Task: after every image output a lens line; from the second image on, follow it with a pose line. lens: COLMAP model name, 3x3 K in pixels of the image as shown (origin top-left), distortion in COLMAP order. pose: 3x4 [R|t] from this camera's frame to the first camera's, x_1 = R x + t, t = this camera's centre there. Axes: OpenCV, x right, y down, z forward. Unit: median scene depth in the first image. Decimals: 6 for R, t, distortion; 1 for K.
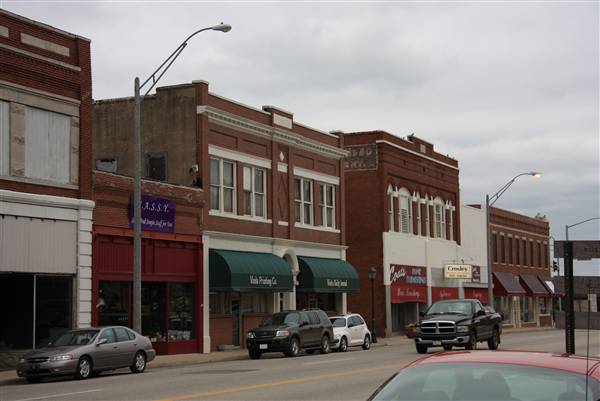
lens RADIAL K [[1120.9, 0, 300.9], [0, 1120.9, 202.0], [0, 0, 1]] dist [0.215062, 0.000000]
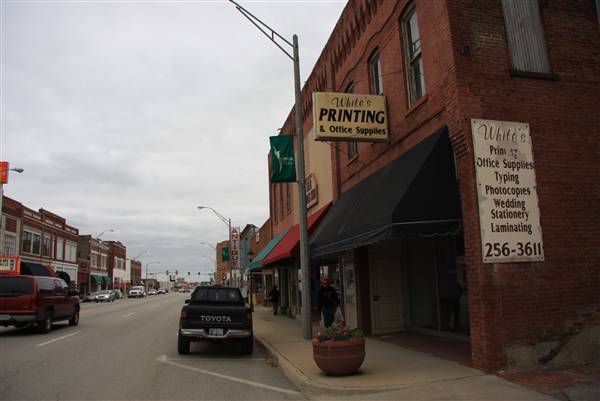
lens RADIAL K [[485.1, 0, 294.6], [0, 485.1, 198.2], [0, 0, 1]] dist [-0.119245, 0.074358]
pose [[0.823479, 0.096199, 0.559131, -0.332630], [-0.042654, 0.993228, -0.108065, -0.059256], [-0.565741, 0.065140, 0.822006, -0.651368]]
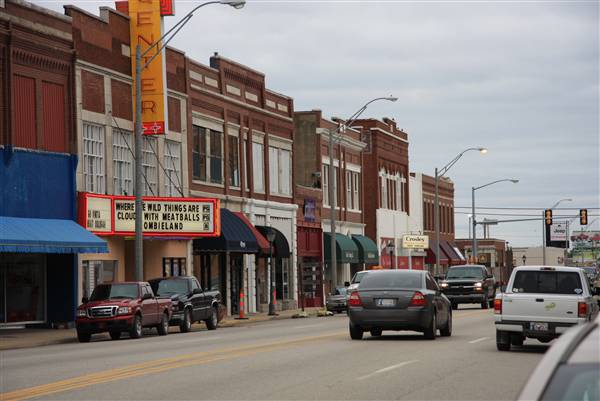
lens RADIAL K [[2299.9, 0, 300.0], [0, 2299.9, 200.8], [0, 0, 1]] dist [0.971234, 0.000000]
pose [[0.967763, 0.004532, 0.251823, -0.578263], [-0.019110, 0.998277, 0.055476, -0.107610], [-0.251138, -0.058500, 0.966182, -1.210616]]
